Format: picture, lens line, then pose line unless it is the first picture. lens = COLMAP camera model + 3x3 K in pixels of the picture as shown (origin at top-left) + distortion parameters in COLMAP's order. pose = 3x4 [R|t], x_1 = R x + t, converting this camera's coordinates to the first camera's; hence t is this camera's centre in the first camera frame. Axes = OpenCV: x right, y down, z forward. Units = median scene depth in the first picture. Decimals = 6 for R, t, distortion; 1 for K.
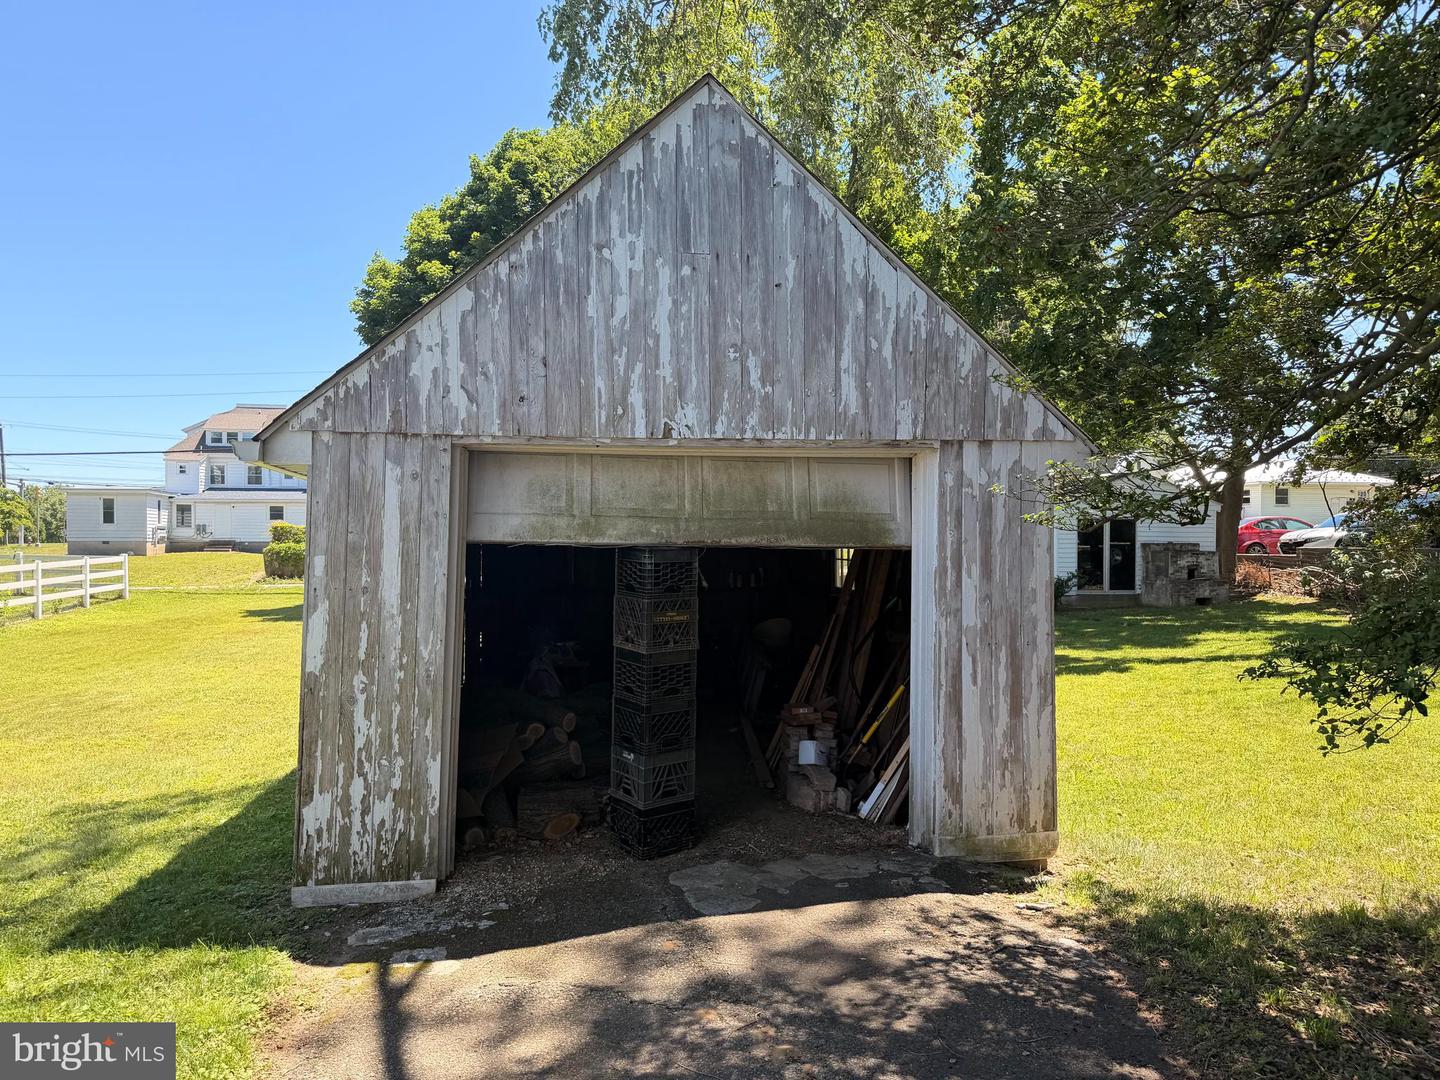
lens RADIAL K [[1013.4, 0, 720.8], [0, 1013.4, 534.6], [0, 0, 1]] dist [-0.000097, -0.009668]
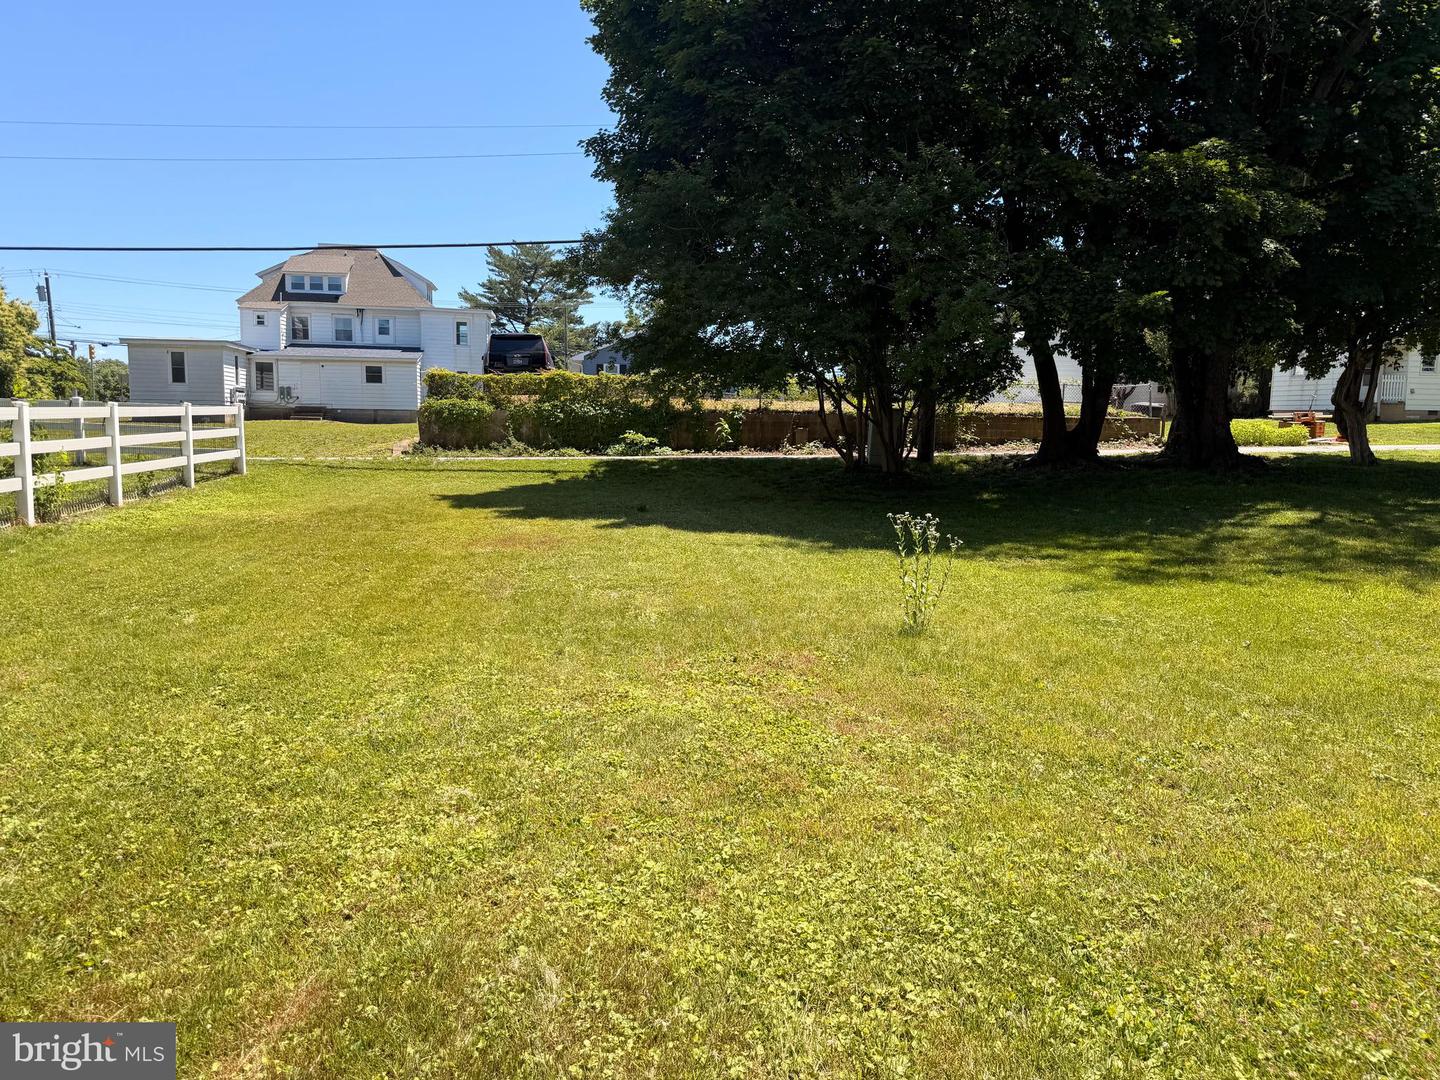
lens RADIAL K [[1013.4, 0, 720.5], [0, 1013.4, 545.8], [0, 0, 1]] dist [-0.000097, -0.009668]
pose [[0.998989, 0.021596, -0.039427, -0.121493], [-0.016582, 0.992226, 0.123343, 0.011525], [0.041784, -0.122564, 0.991581, 0.173622]]
